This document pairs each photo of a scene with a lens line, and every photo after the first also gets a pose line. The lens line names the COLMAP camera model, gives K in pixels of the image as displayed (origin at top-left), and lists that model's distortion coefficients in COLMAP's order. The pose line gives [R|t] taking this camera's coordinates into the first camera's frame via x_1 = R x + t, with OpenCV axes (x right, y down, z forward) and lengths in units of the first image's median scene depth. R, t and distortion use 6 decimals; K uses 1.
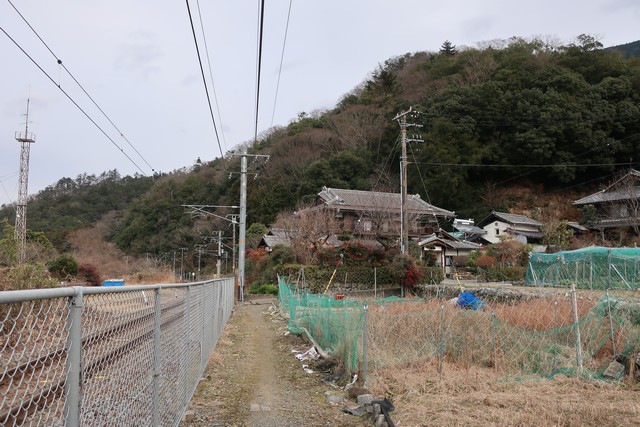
lens RADIAL K [[506.1, 0, 320.8], [0, 506.1, 213.6], [0, 0, 1]] dist [-0.000284, 0.003454]
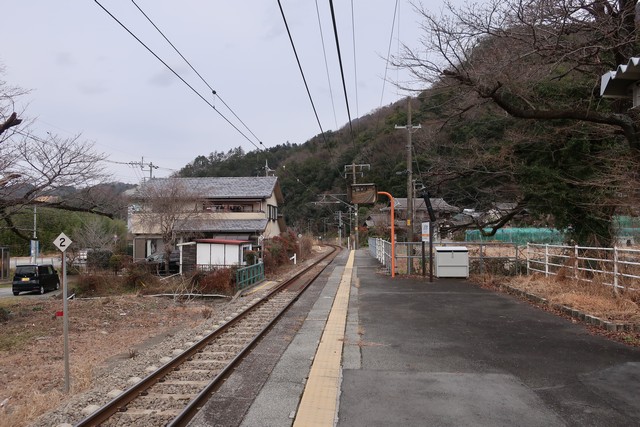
lens RADIAL K [[506.1, 0, 320.8], [0, 506.1, 213.6], [0, 0, 1]] dist [-0.000284, 0.003454]
pose [[0.977219, -0.020812, -0.211211, 0.040578], [0.036916, 0.996678, 0.072589, -0.039163], [0.208998, -0.078733, 0.974741, -0.294721]]
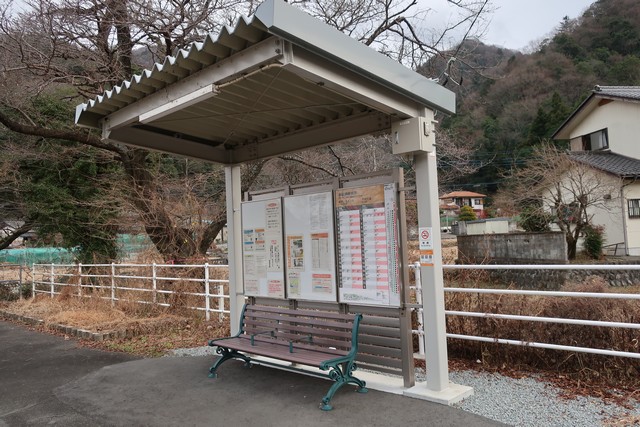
lens RADIAL K [[505.9, 0, 320.4], [0, 505.9, 213.3], [0, 0, 1]] dist [-0.002043, 0.002849]
pose [[0.784629, -0.007295, 0.619923, 0.042782], [-0.023445, 0.998866, 0.041428, -0.039321], [-0.619523, -0.047040, 0.783568, -0.296972]]
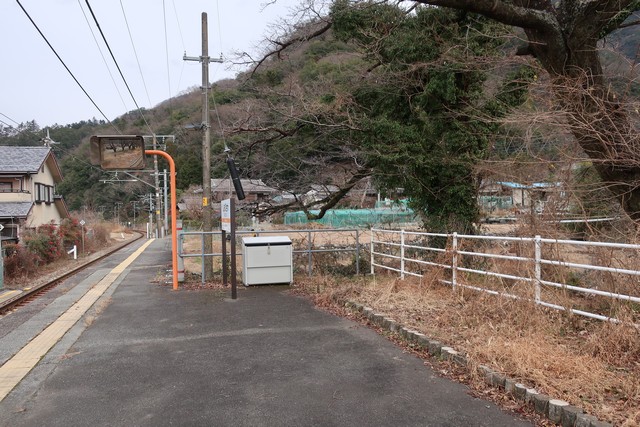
lens RADIAL K [[505.9, 0, 320.4], [0, 505.9, 213.3], [0, 0, 1]] dist [-0.002043, 0.002849]
pose [[0.990207, -0.028893, 0.136587, 0.042559], [0.013319, 0.993438, 0.113590, -0.034830], [-0.138973, -0.110658, 0.984094, -0.257176]]
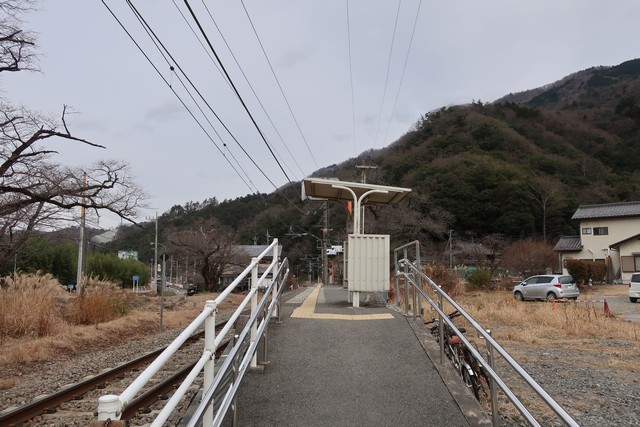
lens RADIAL K [[505.9, 0, 320.4], [0, 505.9, 213.3], [0, 0, 1]] dist [-0.002043, 0.002849]
pose [[0.989251, -0.025094, -0.144055, 0.079535], [0.022804, 0.999586, -0.017528, -0.064880], [0.144435, 0.014055, 0.989414, -0.566090]]
